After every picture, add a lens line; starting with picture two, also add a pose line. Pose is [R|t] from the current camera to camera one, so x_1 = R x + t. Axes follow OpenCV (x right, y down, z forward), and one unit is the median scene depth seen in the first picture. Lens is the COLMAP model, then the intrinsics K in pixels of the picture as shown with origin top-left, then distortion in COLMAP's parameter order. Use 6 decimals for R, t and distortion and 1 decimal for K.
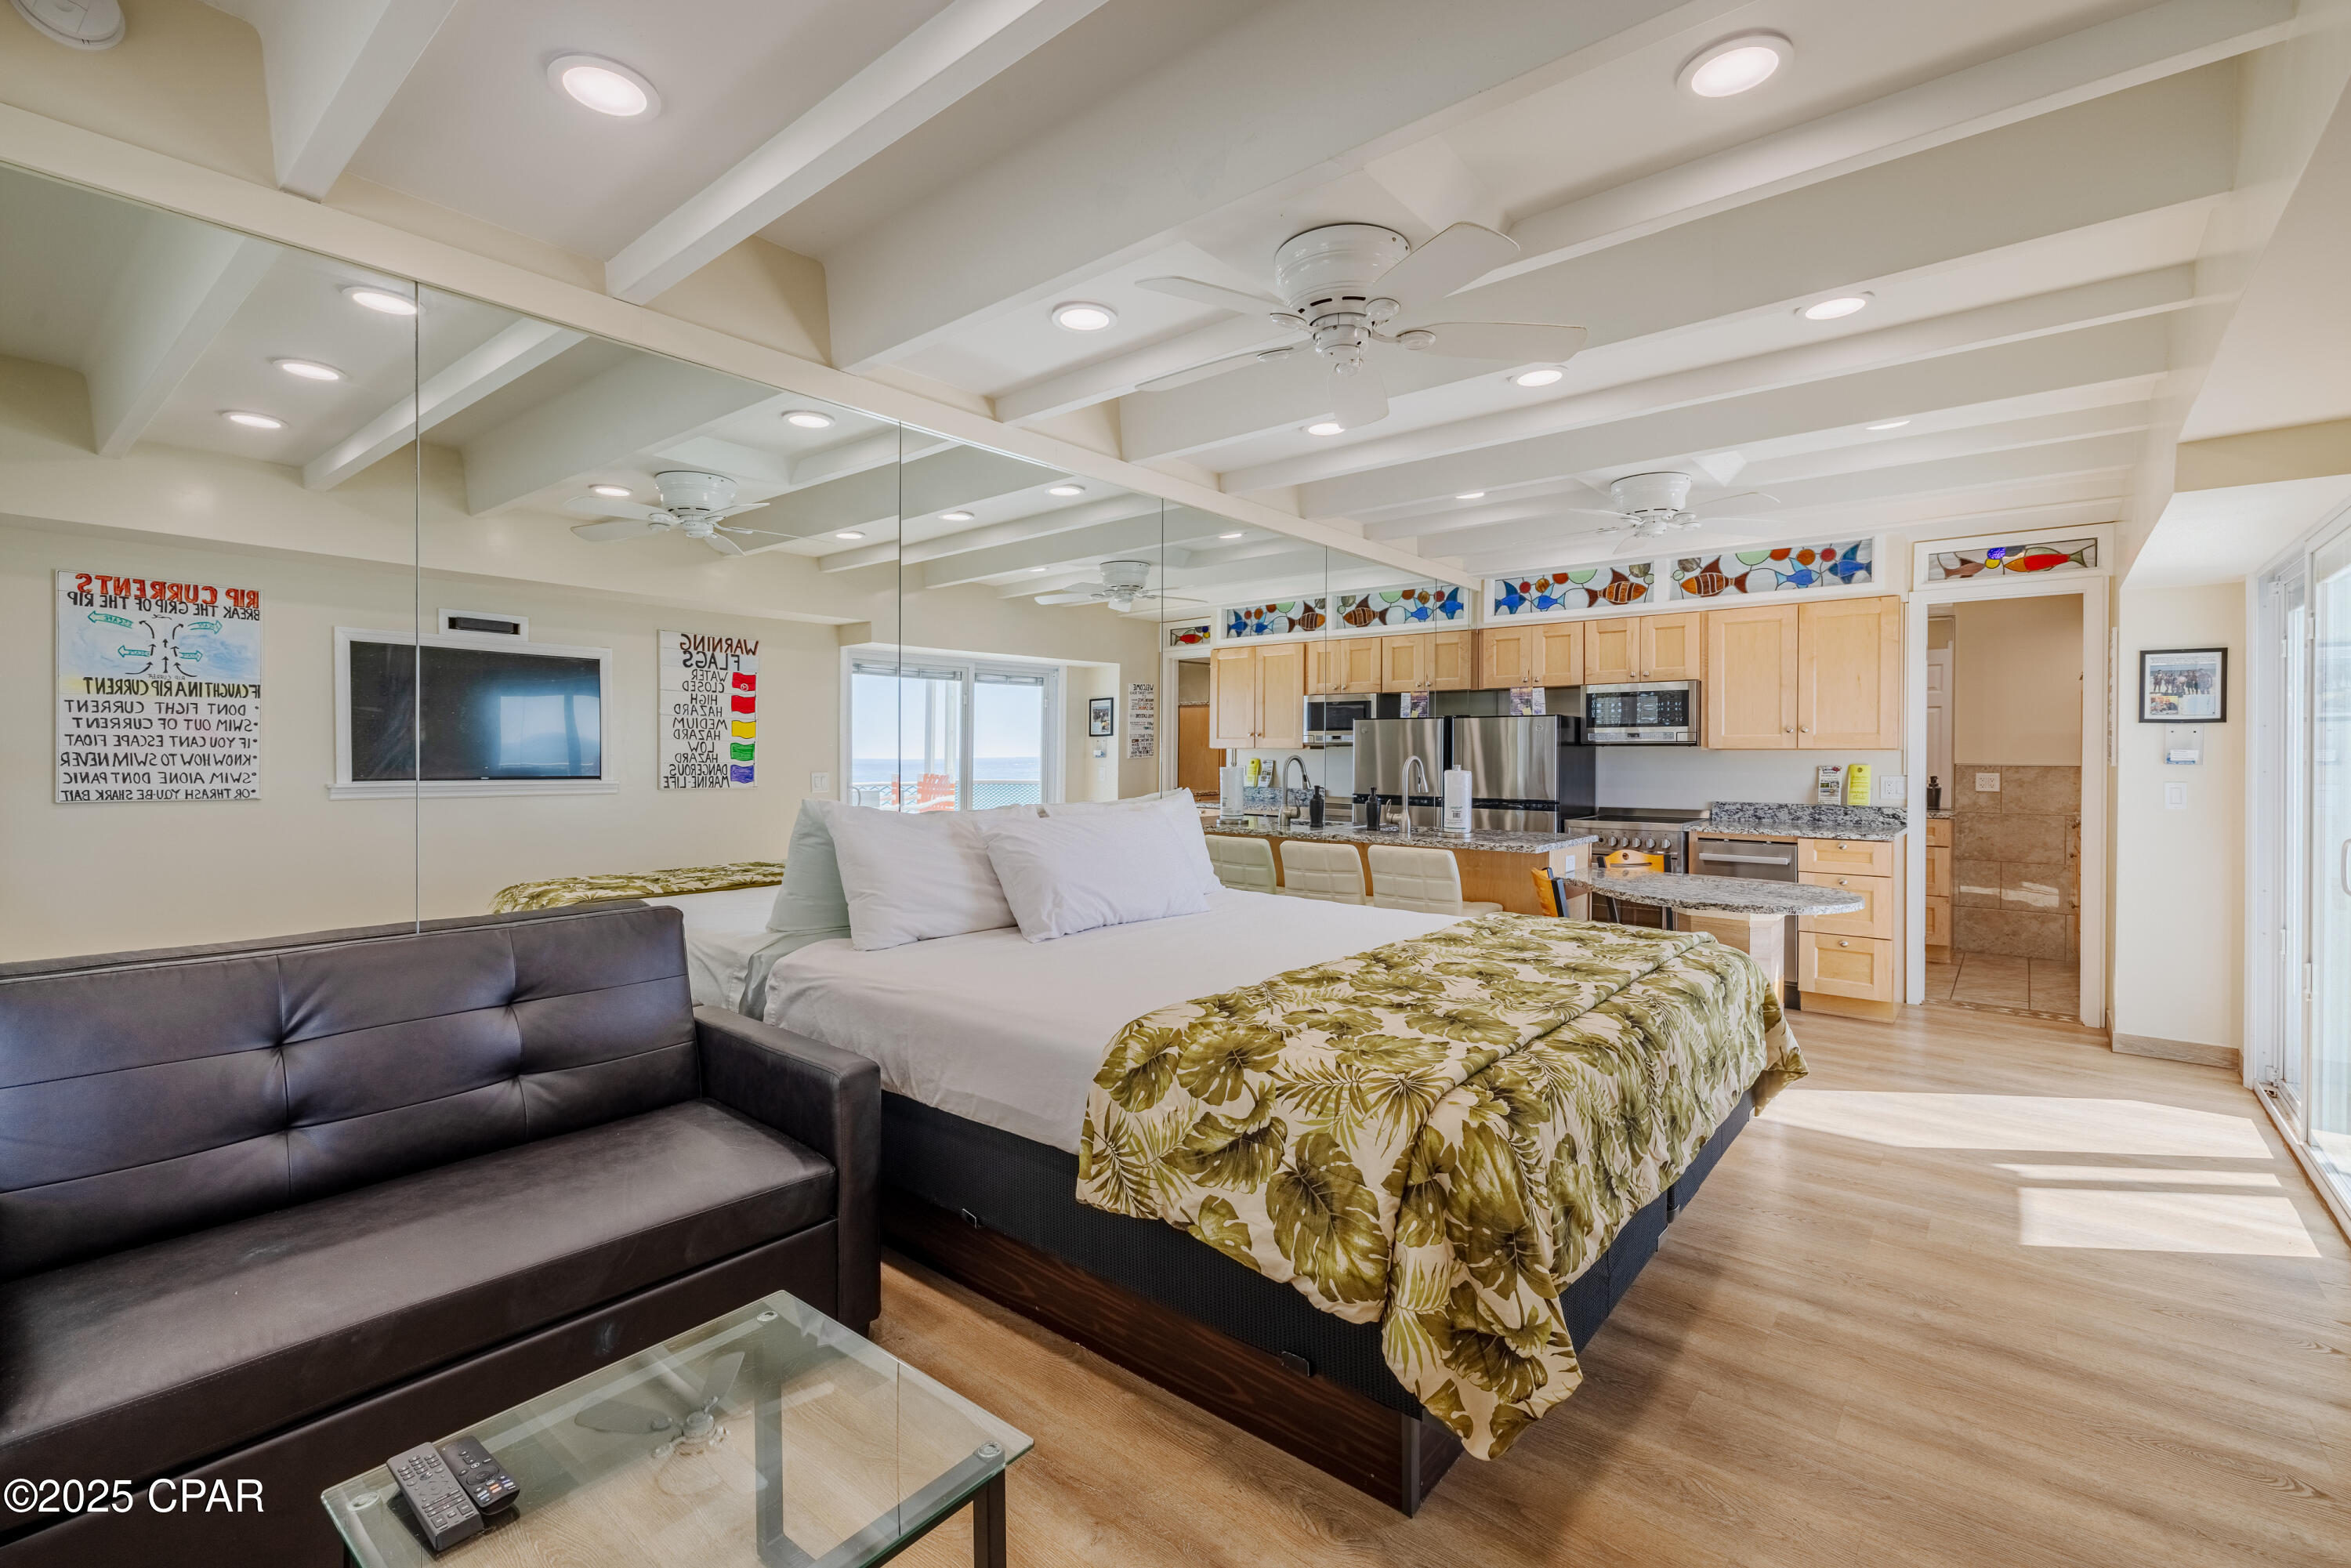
lens RADIAL K [[1066.1, 0, 1129.1], [0, 1066.1, 759.1], [0, 0, 1]] dist [0.005178, 0.000390]
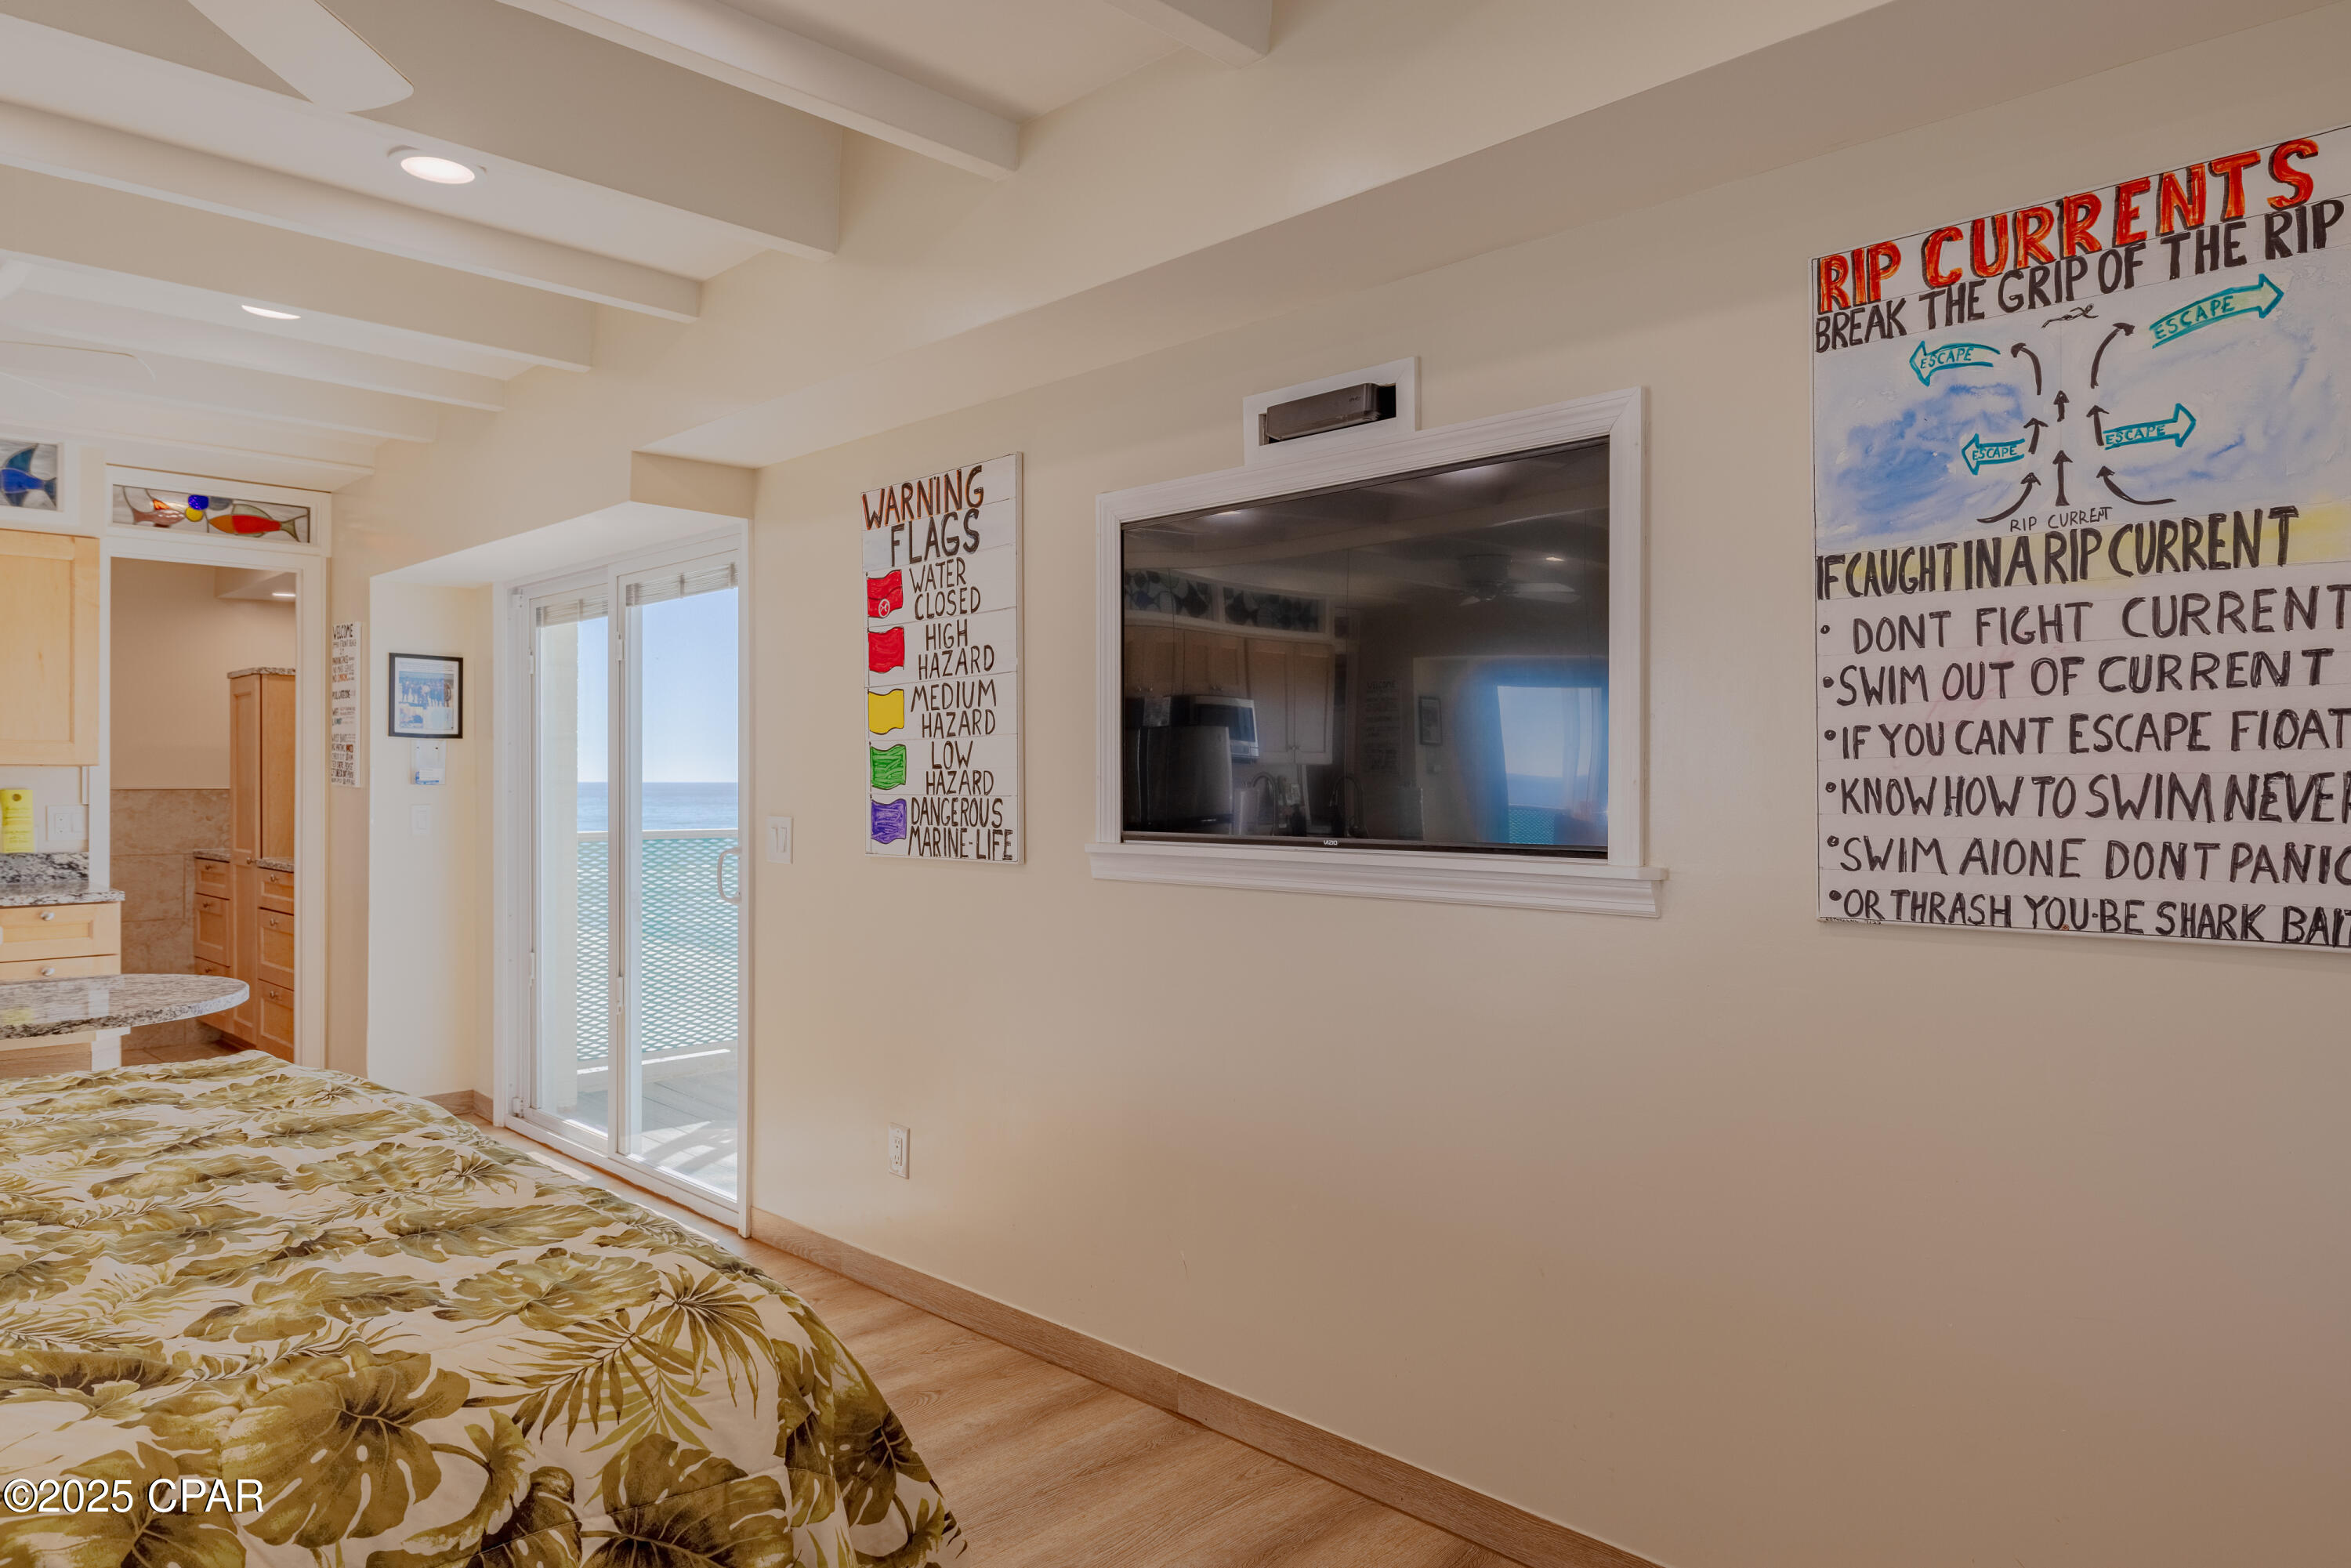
lens RADIAL K [[1516.1, 0, 1290.6], [0, 1516.1, 776.0], [0, 0, 1]] dist [-0.005906, 0.002699]
pose [[0.049978, -0.000905, 0.998750, -0.192171], [0.004915, 0.999988, 0.000660, 0.000389], [-0.998738, 0.004876, 0.049982, 0.179688]]
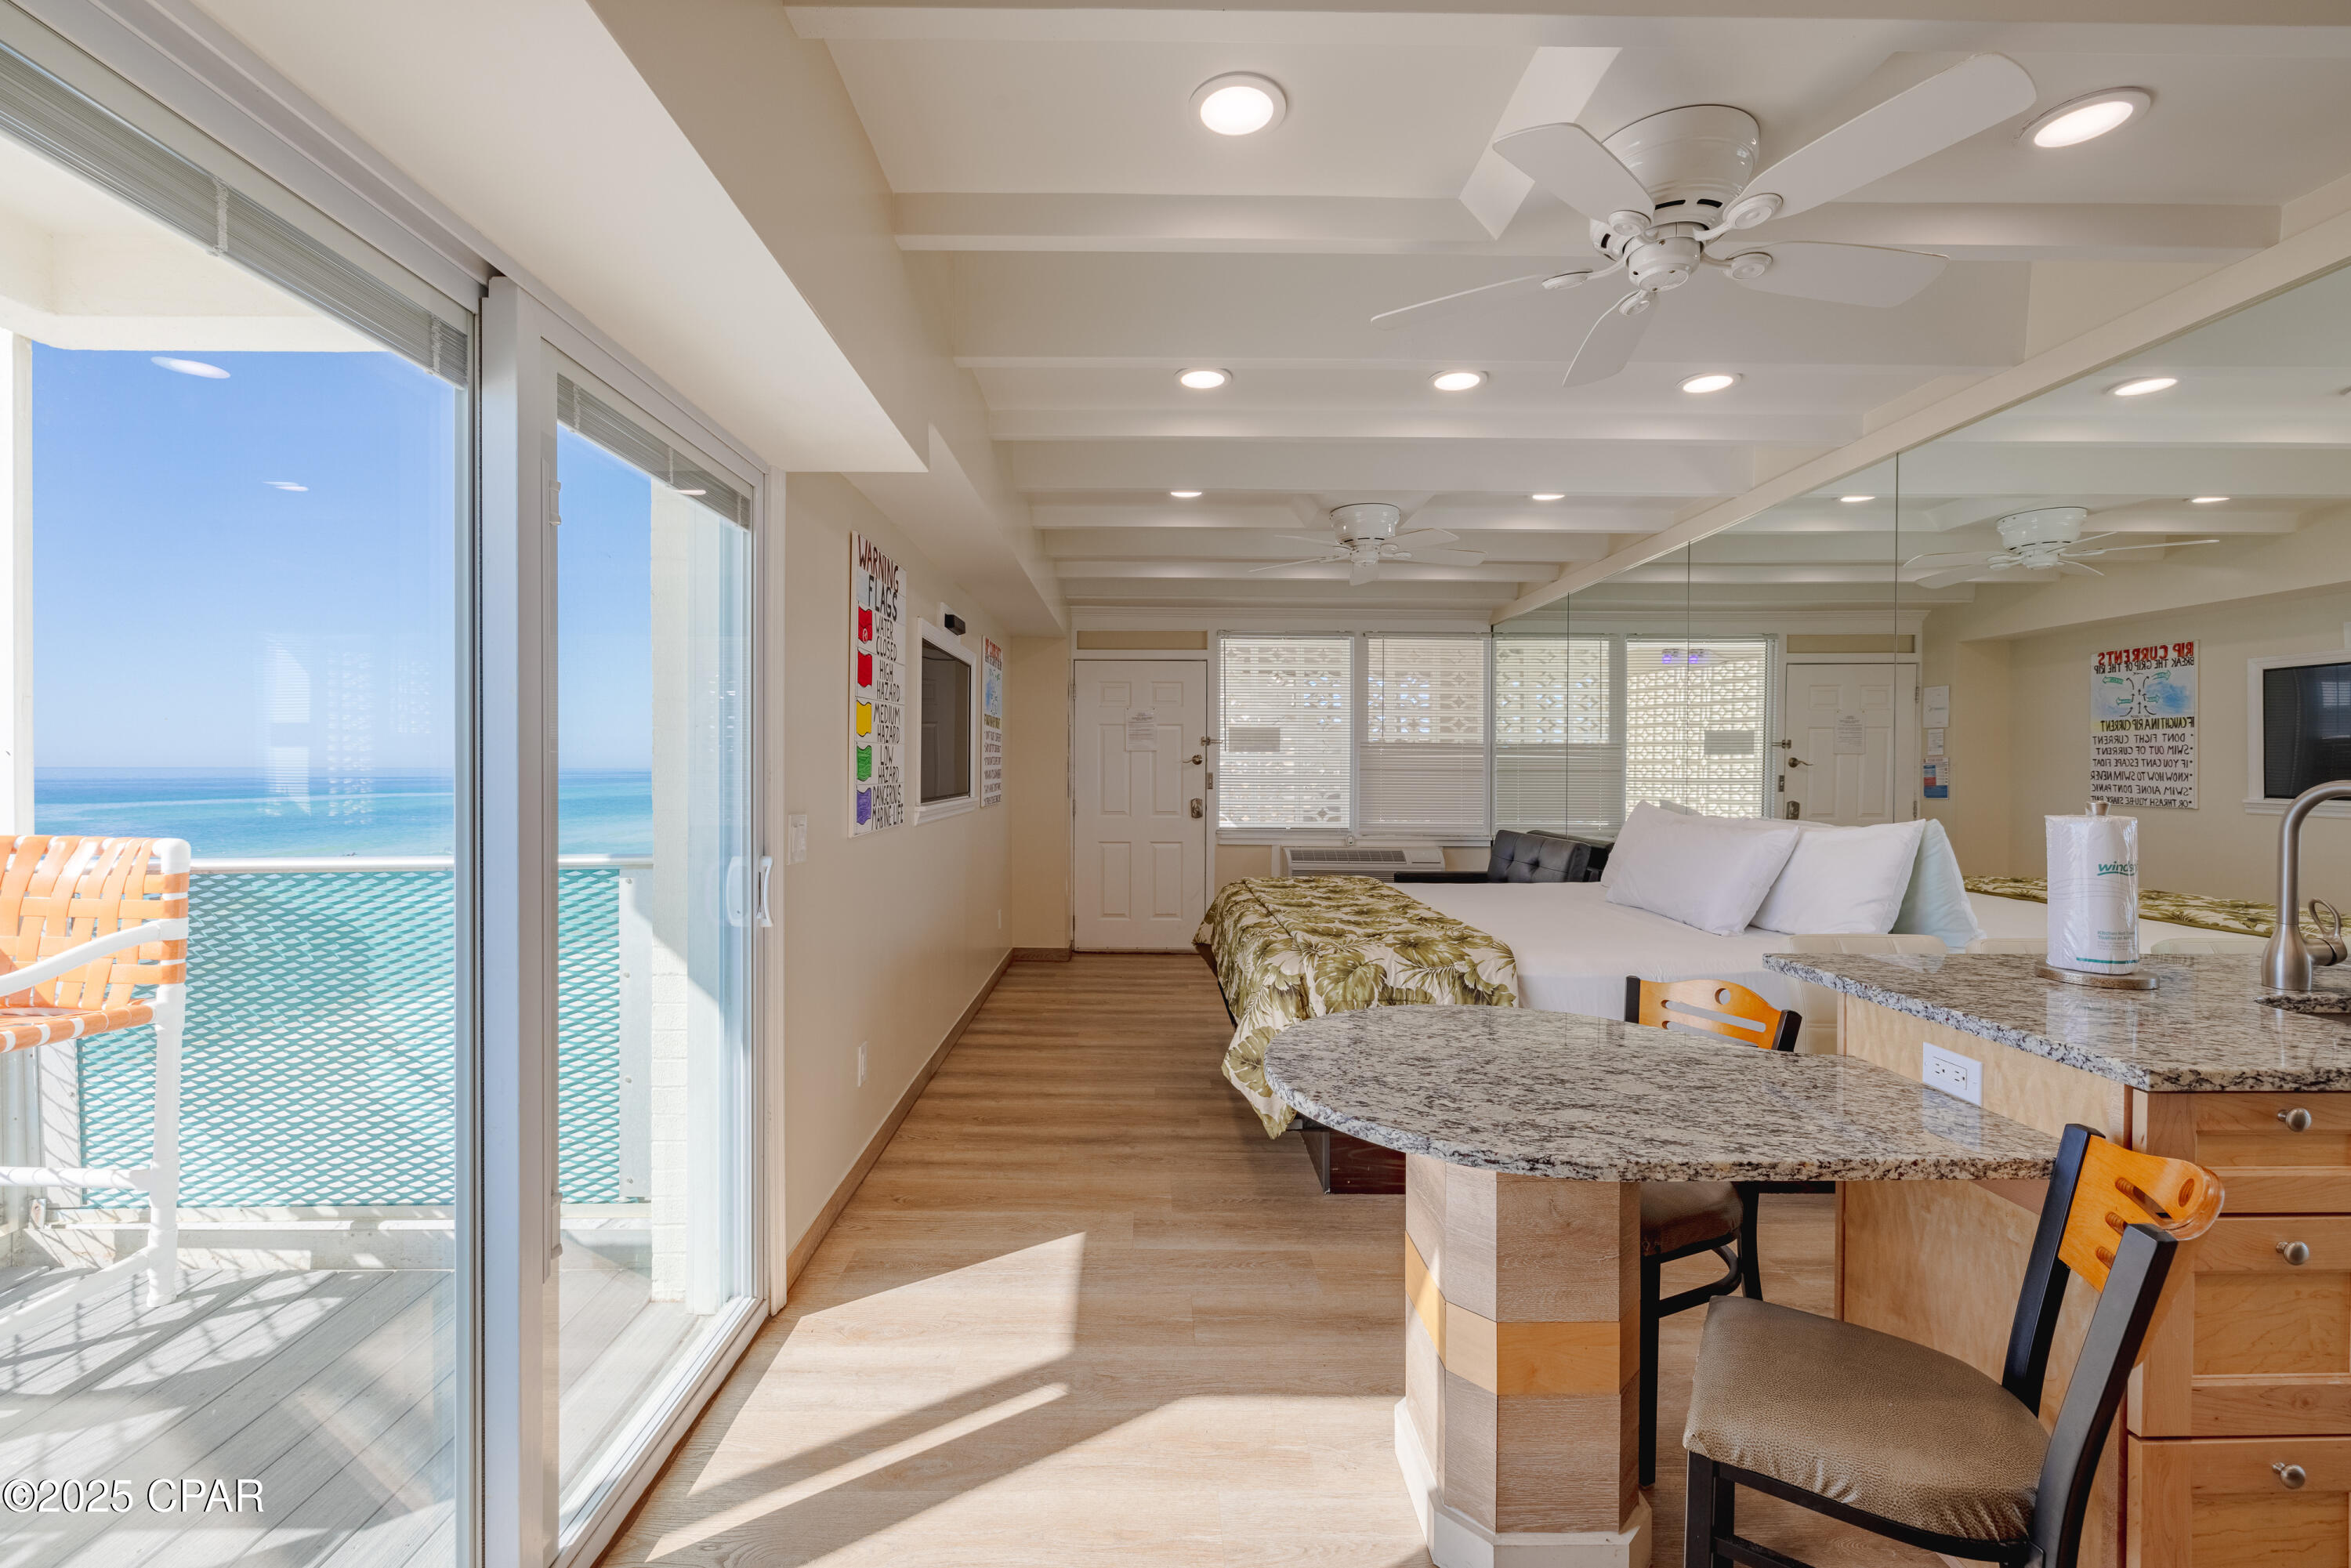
lens RADIAL K [[992.5, 0, 1156.2], [0, 992.5, 769.5], [0, 0, 1]] dist [-0.001253, 0.000220]
pose [[-0.767881, -0.001409, -0.640591, 0.733070], [-0.005839, 0.999971, 0.004799, -0.005572], [0.640566, 0.007425, -0.767867, 0.959017]]
